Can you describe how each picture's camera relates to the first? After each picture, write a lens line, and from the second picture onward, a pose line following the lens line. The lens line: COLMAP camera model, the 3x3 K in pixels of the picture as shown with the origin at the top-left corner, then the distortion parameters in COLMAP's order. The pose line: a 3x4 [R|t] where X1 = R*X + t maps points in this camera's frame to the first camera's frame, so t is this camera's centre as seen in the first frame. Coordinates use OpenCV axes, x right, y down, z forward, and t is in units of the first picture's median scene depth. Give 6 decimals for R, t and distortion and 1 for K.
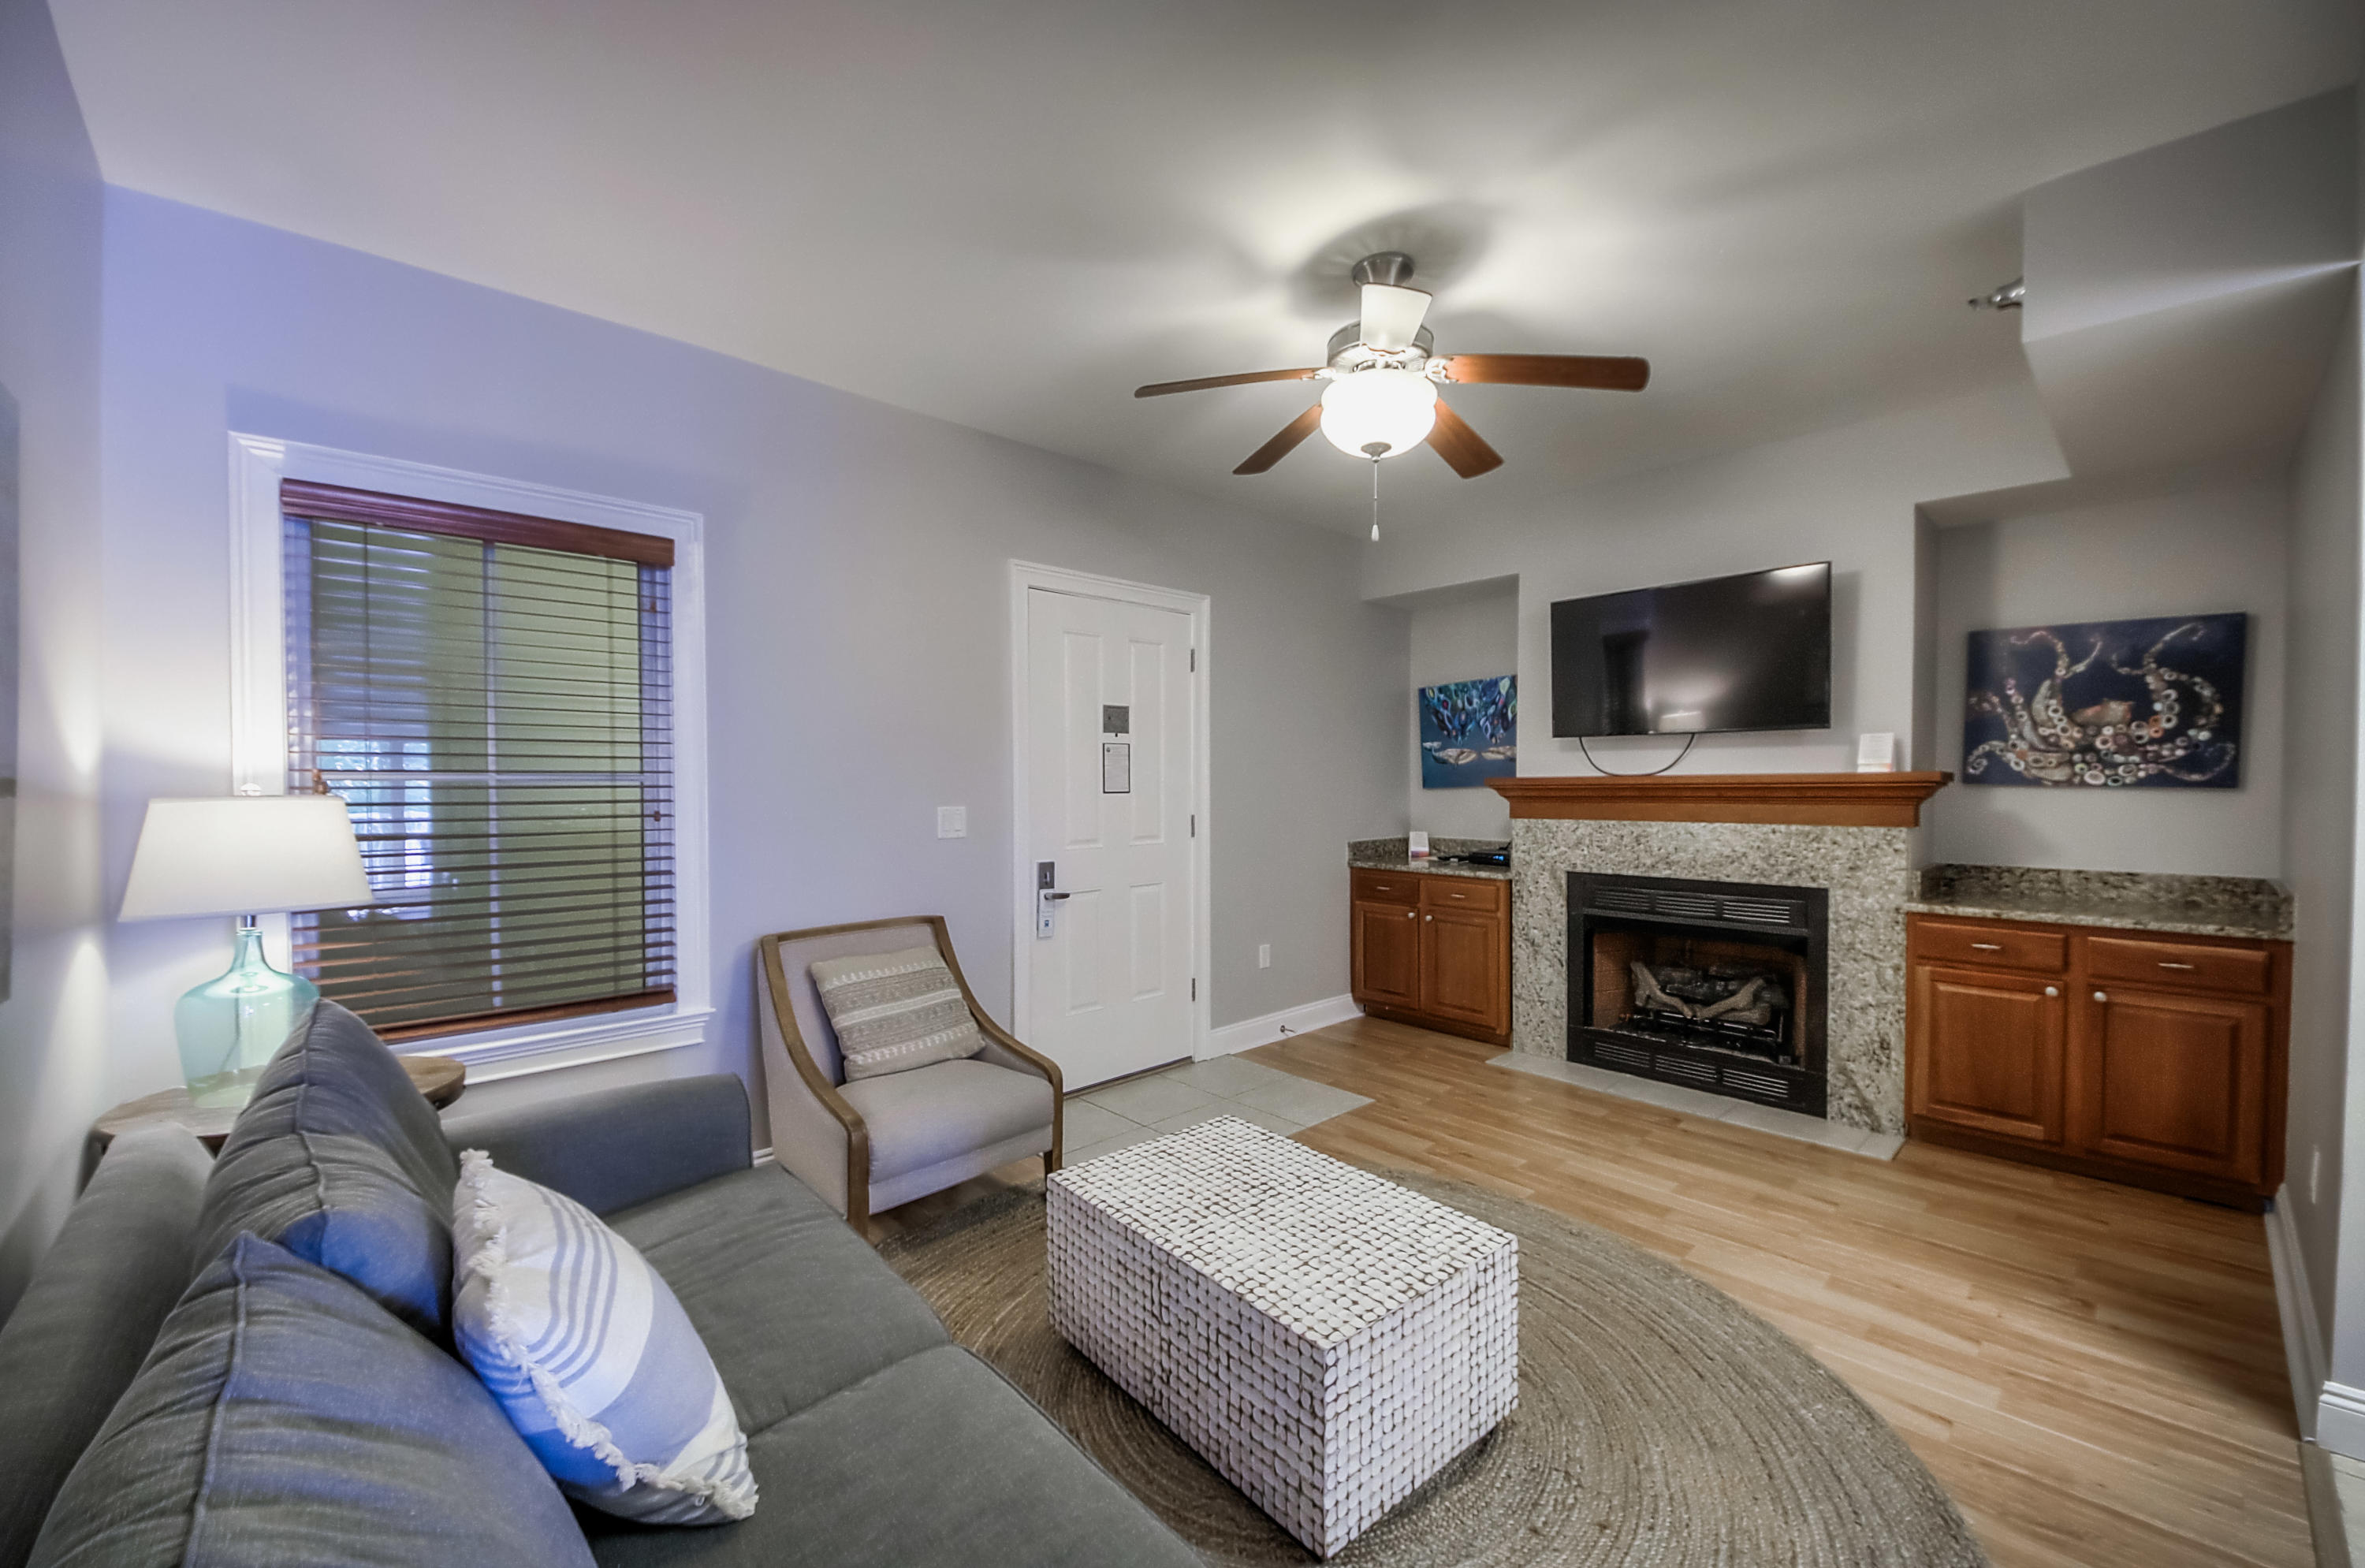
lens RADIAL K [[929.4, 0, 1174.8], [0, 929.4, 795.1], [0, 0, 1]] dist [0.021811, -0.000272]
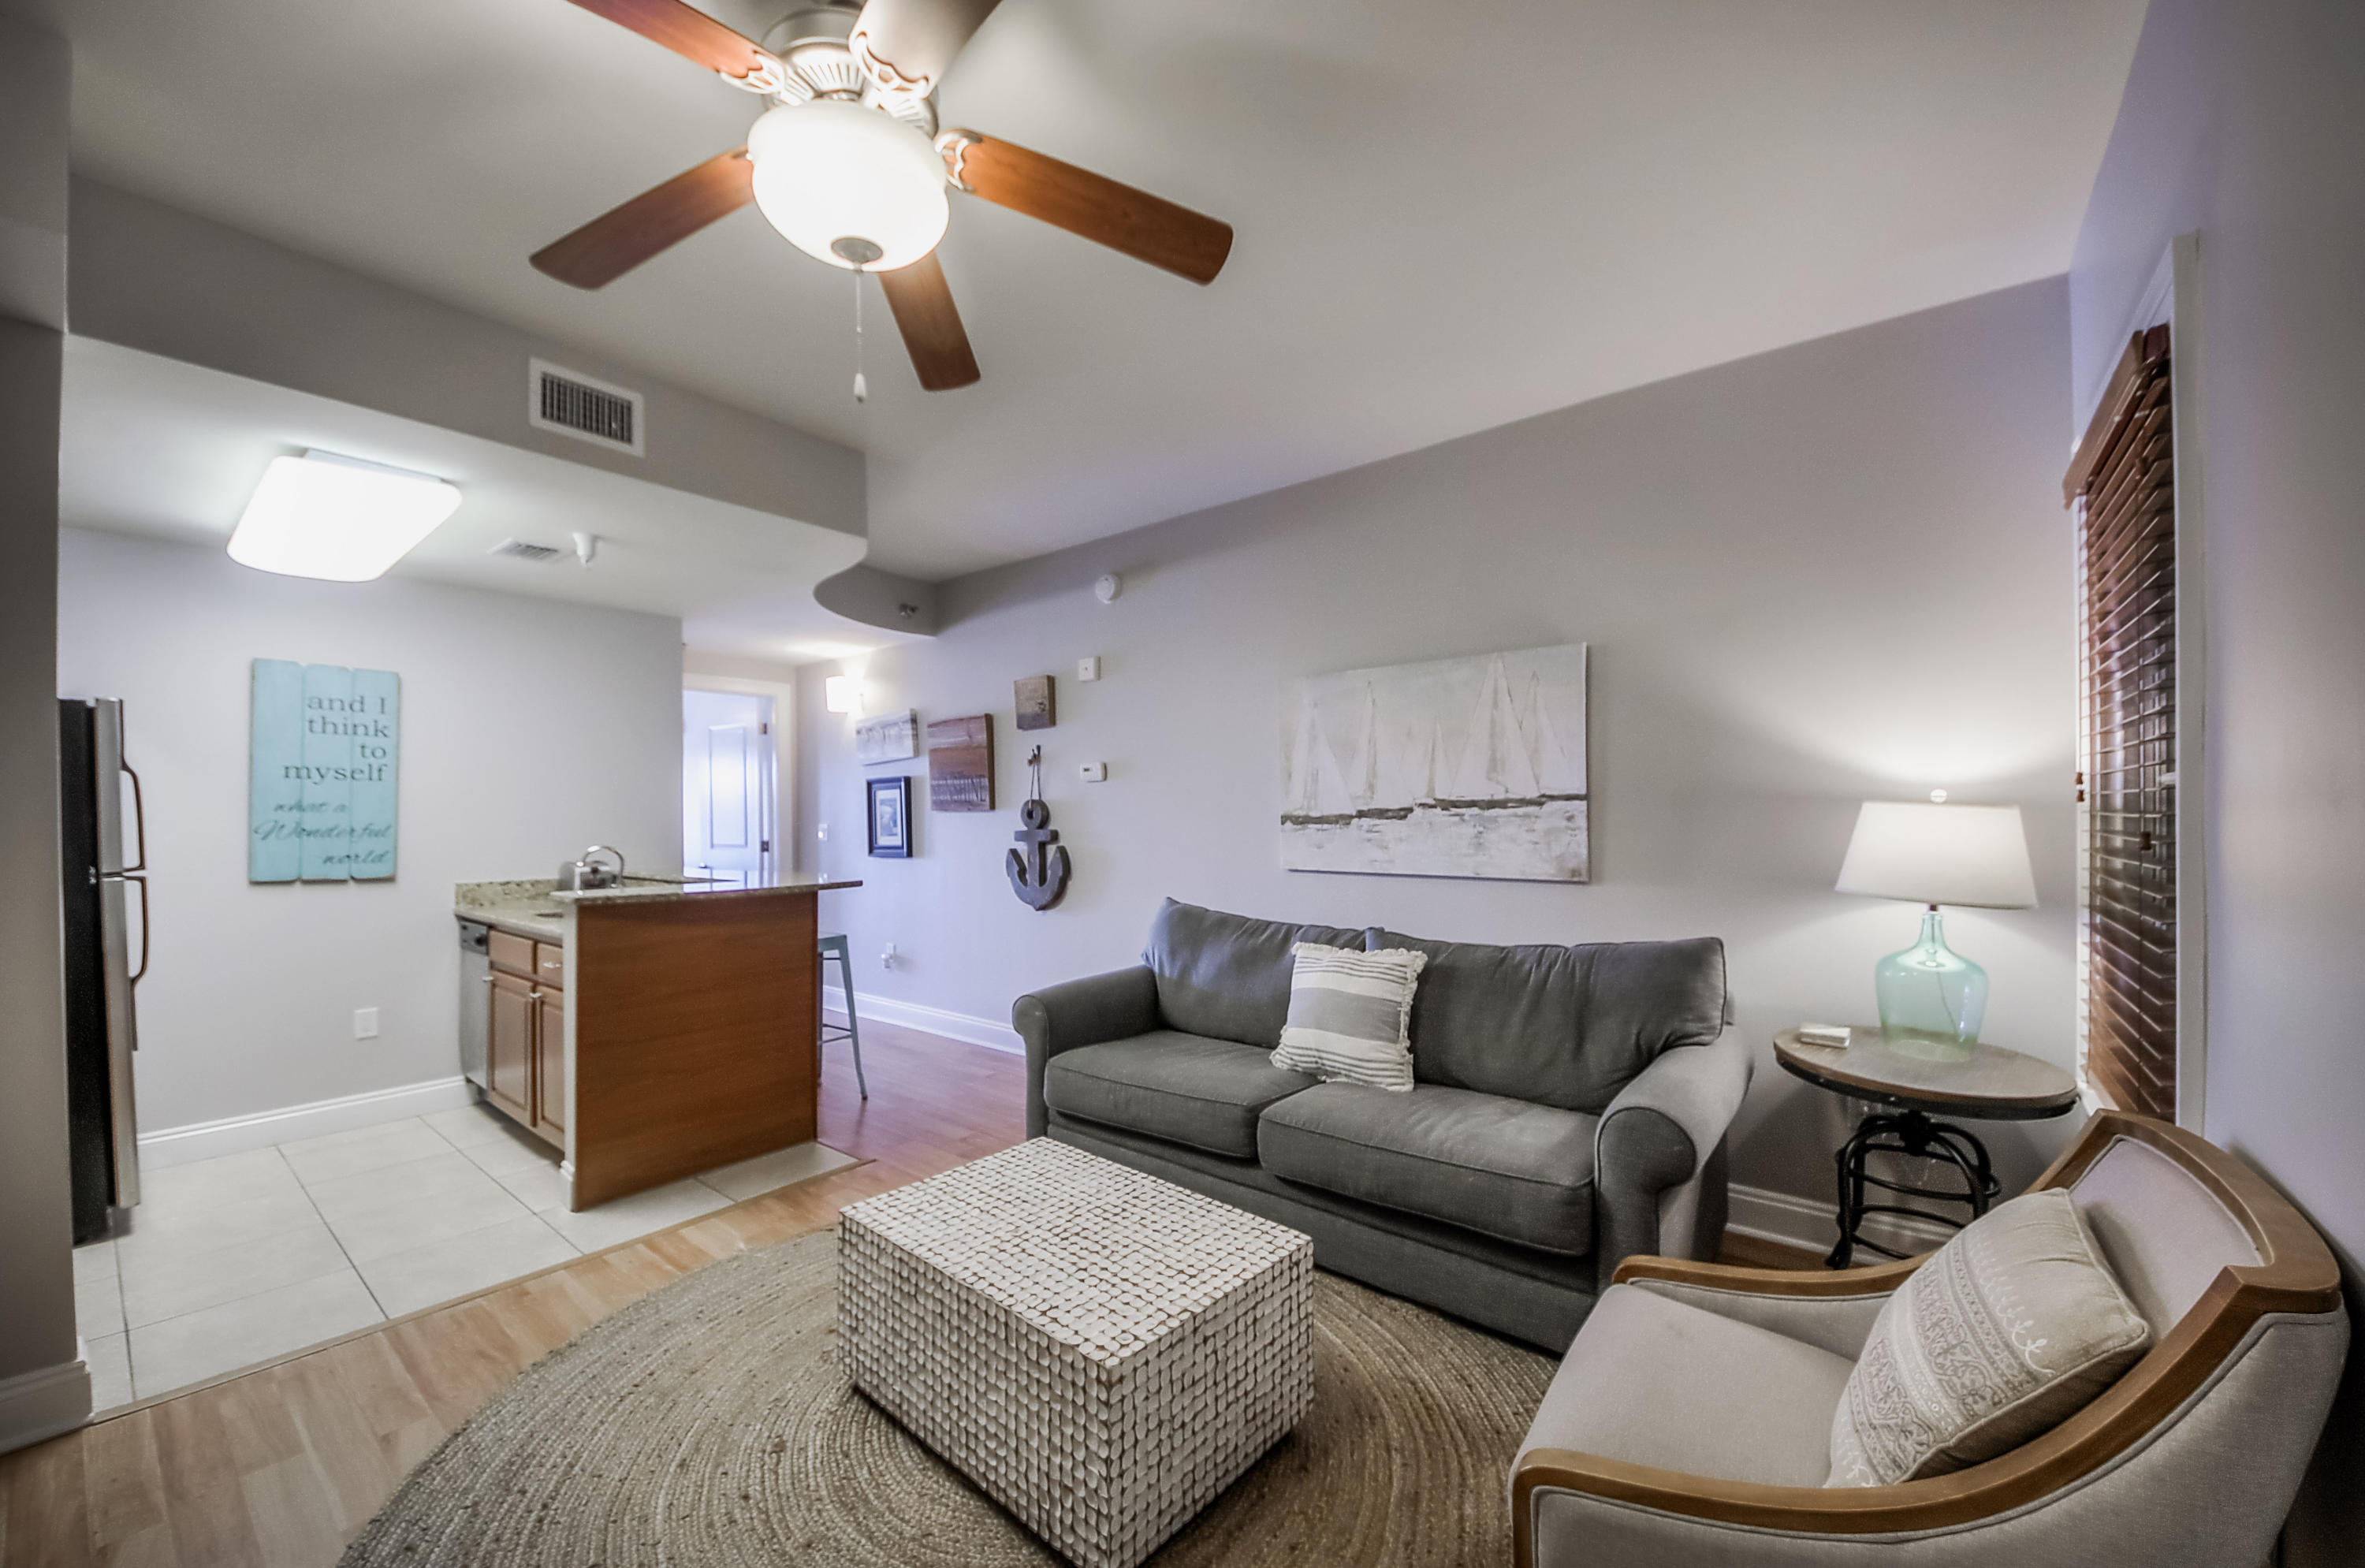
lens RADIAL K [[929.4, 0, 1183.7], [0, 929.4, 801.9], [0, 0, 1]] dist [0.021811, -0.000272]
pose [[-0.987009, 0.002800, -0.160638, 0.127317], [0.001746, 0.999976, 0.006706, -0.010839], [0.160653, 0.006338, -0.986991, 1.923756]]
